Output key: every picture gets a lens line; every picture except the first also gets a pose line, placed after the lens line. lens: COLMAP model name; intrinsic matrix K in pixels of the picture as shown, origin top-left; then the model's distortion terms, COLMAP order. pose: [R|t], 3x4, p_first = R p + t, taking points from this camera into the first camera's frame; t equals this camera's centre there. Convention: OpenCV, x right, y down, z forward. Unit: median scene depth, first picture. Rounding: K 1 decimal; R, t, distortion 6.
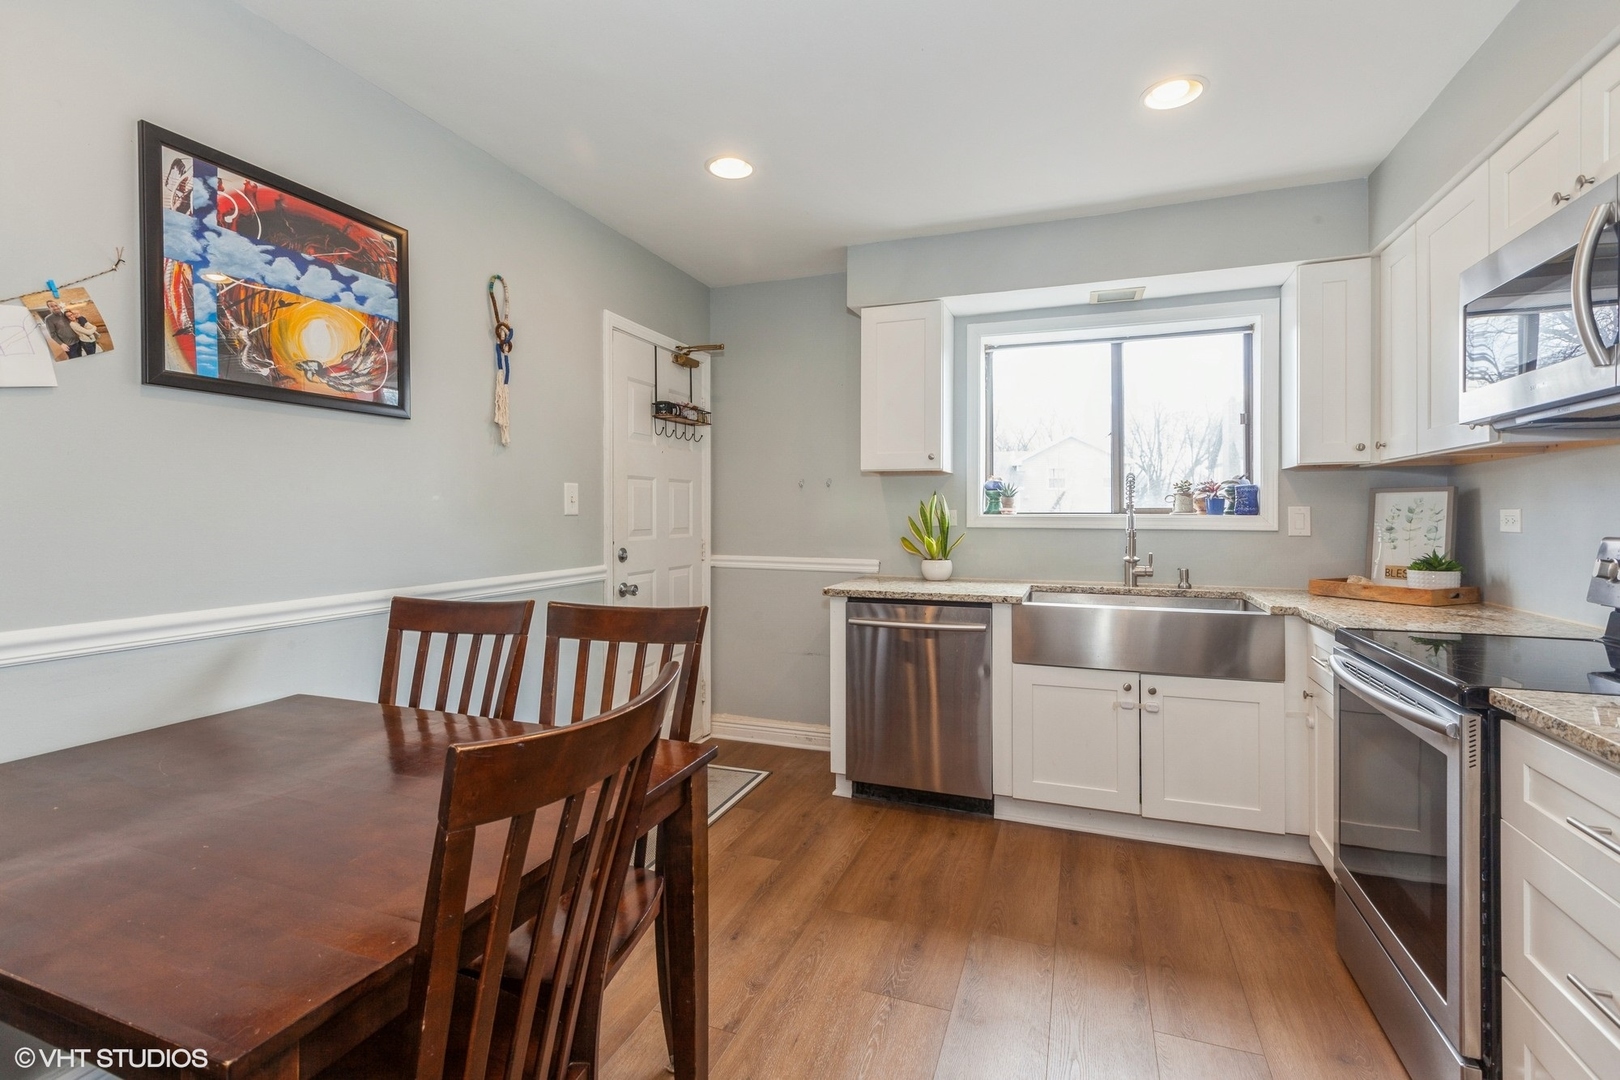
lens RADIAL K [[741.3, 0, 812.1], [0, 741.3, 501.4], [0, 0, 1]] dist [0.003008, -0.001682]
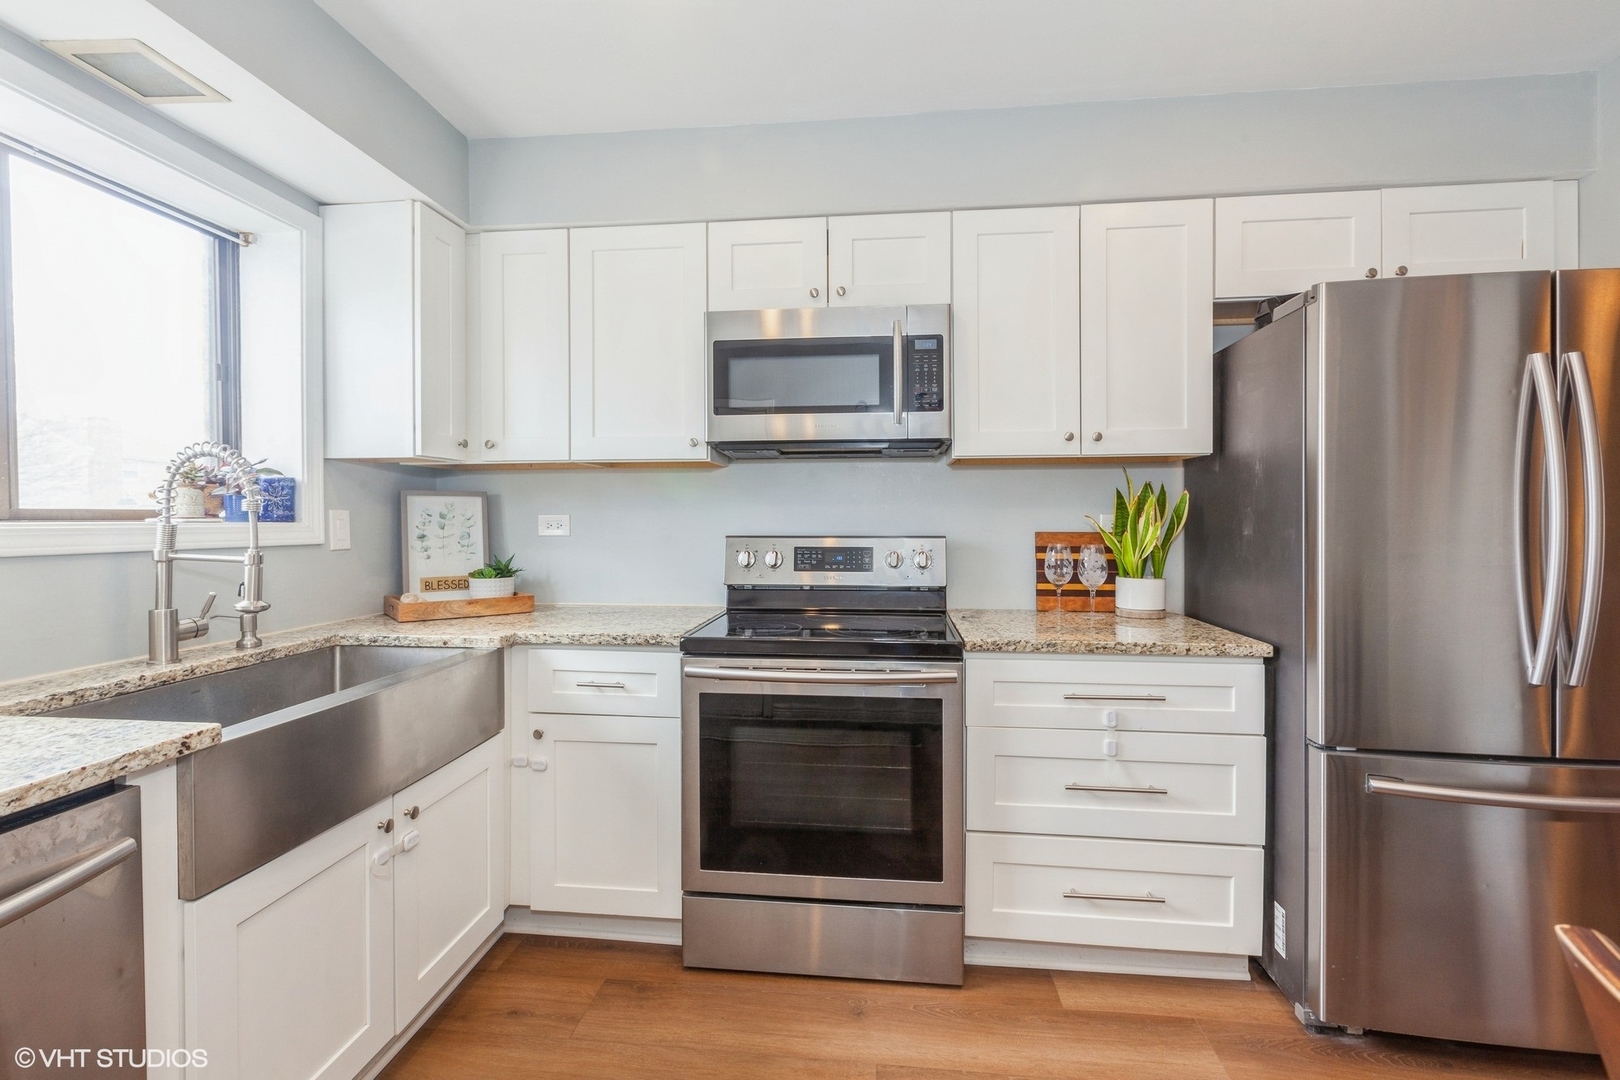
lens RADIAL K [[741.3, 0, 793.3], [0, 741.3, 519.3], [0, 0, 1]] dist [0.003008, -0.001682]
pose [[-0.243224, -0.002765, 0.969966, -0.173933], [-0.013639, 0.999907, -0.000569, 0.010137], [-0.969874, -0.013368, -0.243239, 0.728271]]
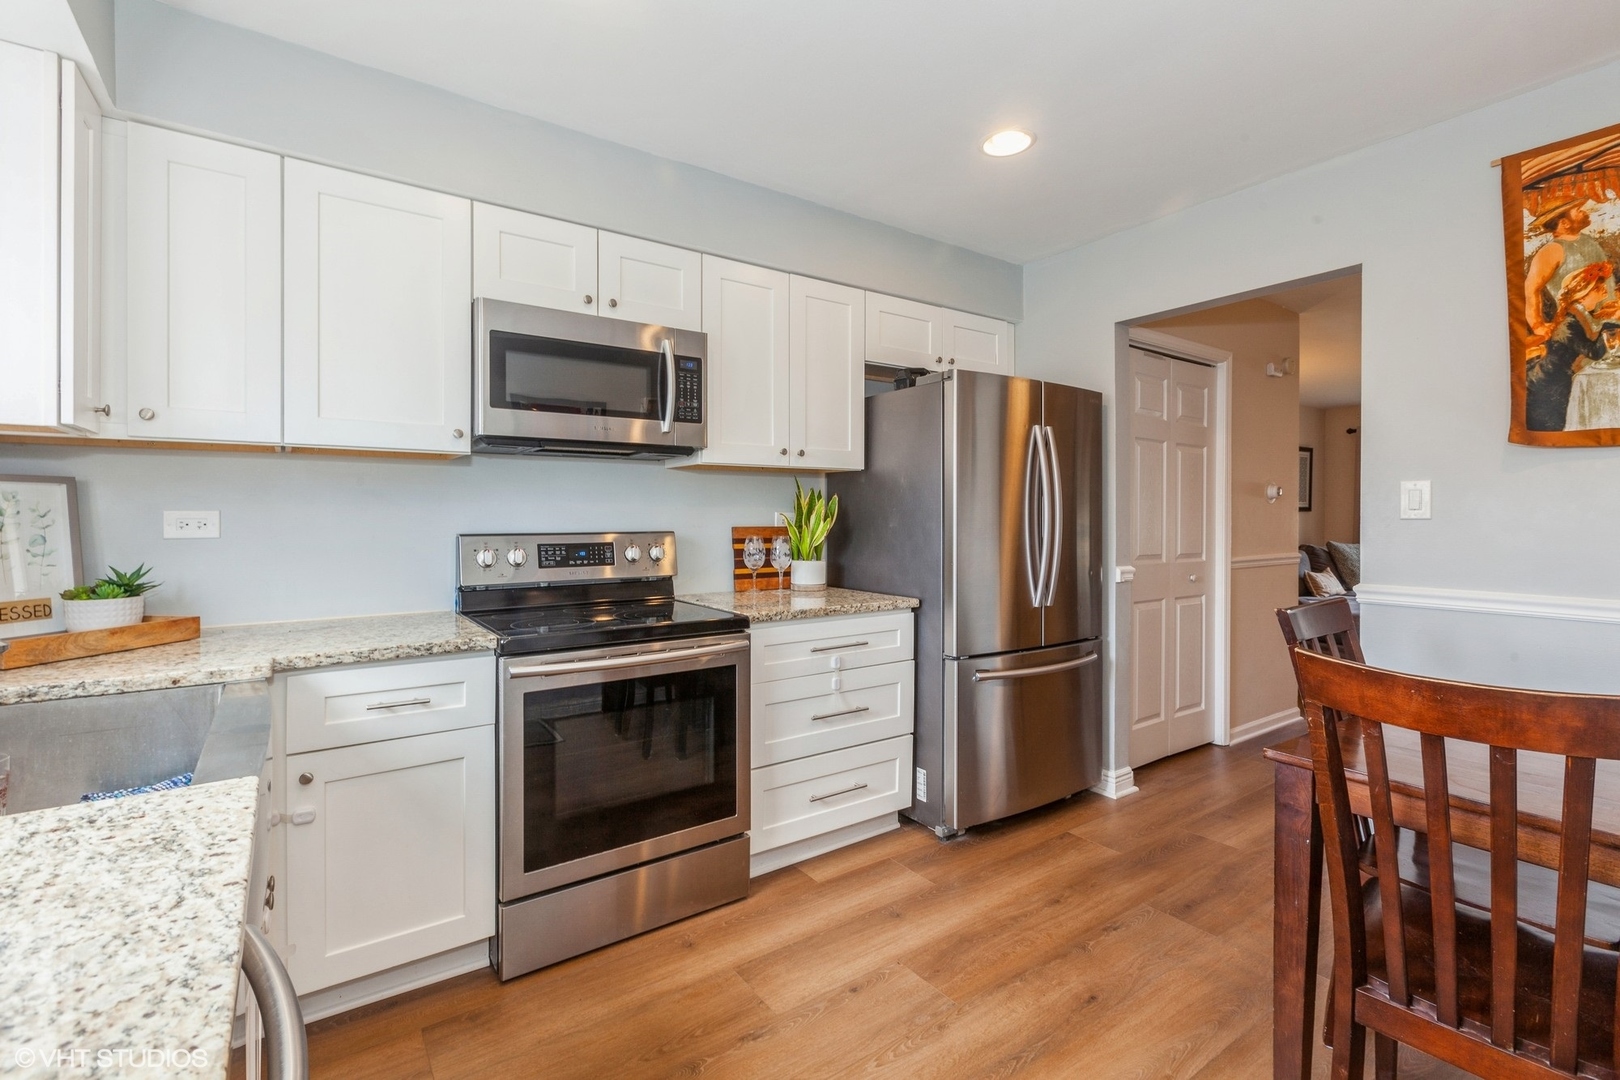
lens RADIAL K [[741.3, 0, 824.7], [0, 741.3, 515.2], [0, 0, 1]] dist [0.003008, -0.001682]
pose [[-0.835184, -0.001348, 0.549970, -0.092384], [-0.009568, 0.999881, -0.012080, 0.015039], [-0.549888, -0.015351, -0.835097, 1.032158]]
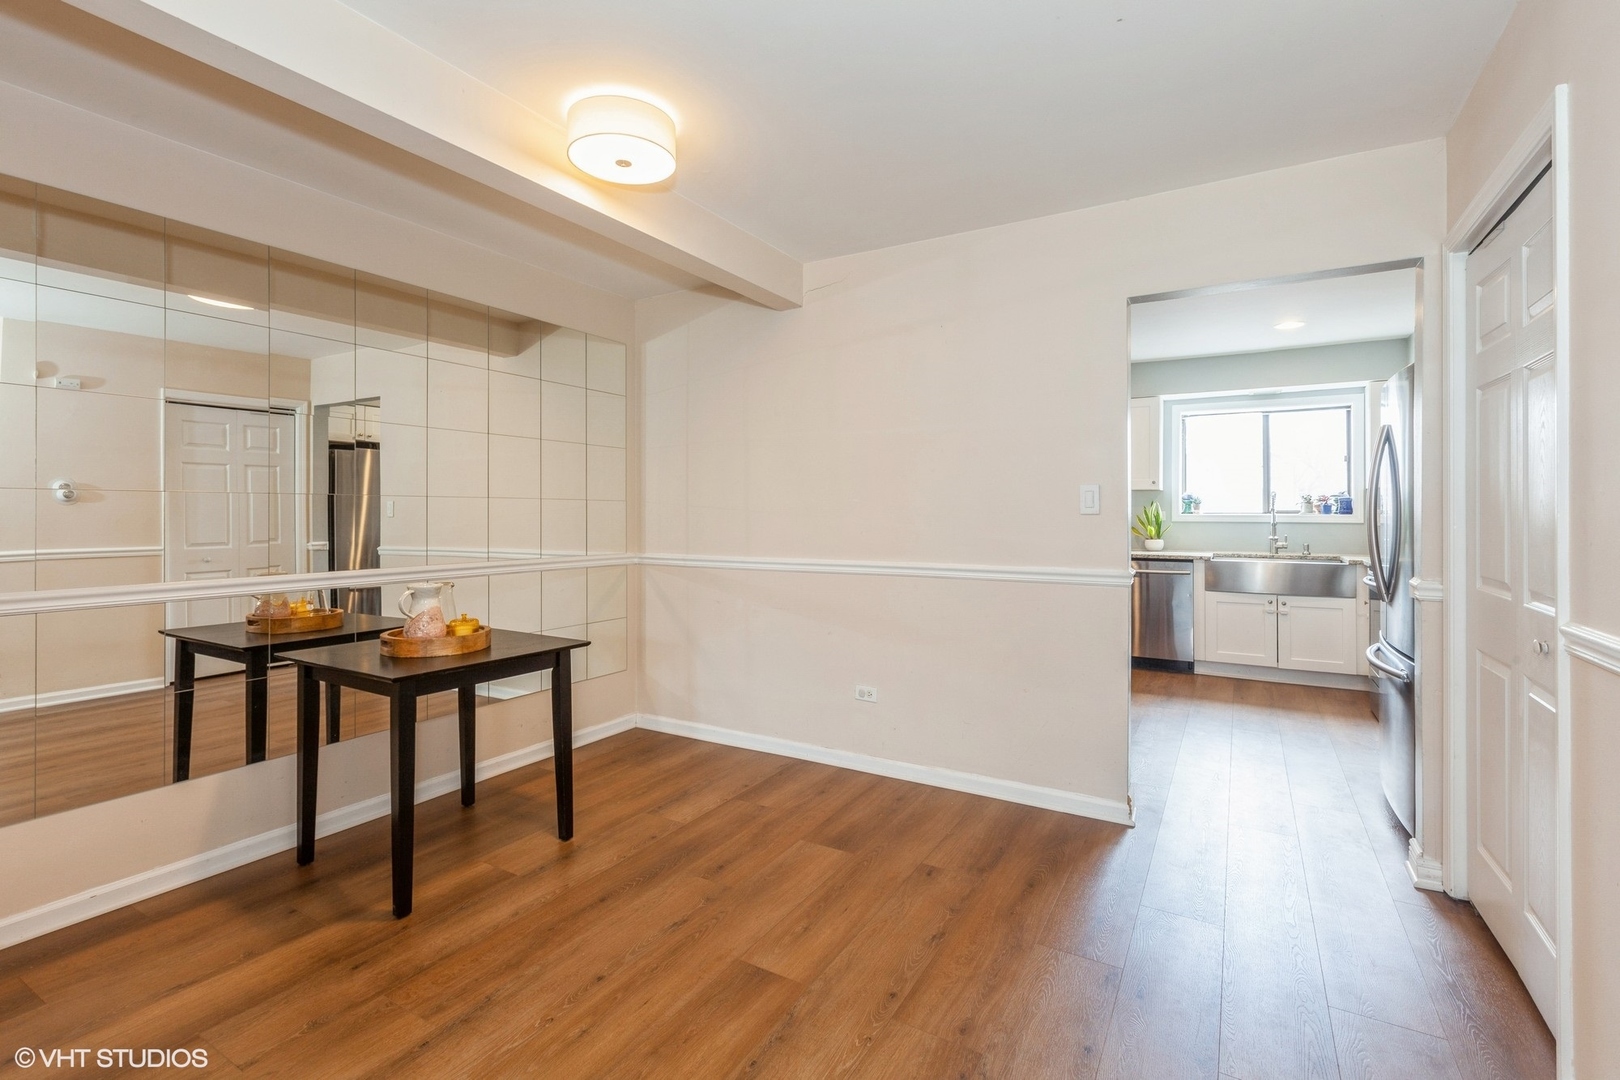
lens RADIAL K [[741.3, 0, 798.9], [0, 741.3, 503.5], [0, 0, 1]] dist [0.003008, -0.001682]
pose [[0.982987, -0.002408, -0.183660, -0.385080], [0.002851, 0.999994, 0.002148, -0.015449], [0.183654, -0.002635, 0.982988, -1.014391]]
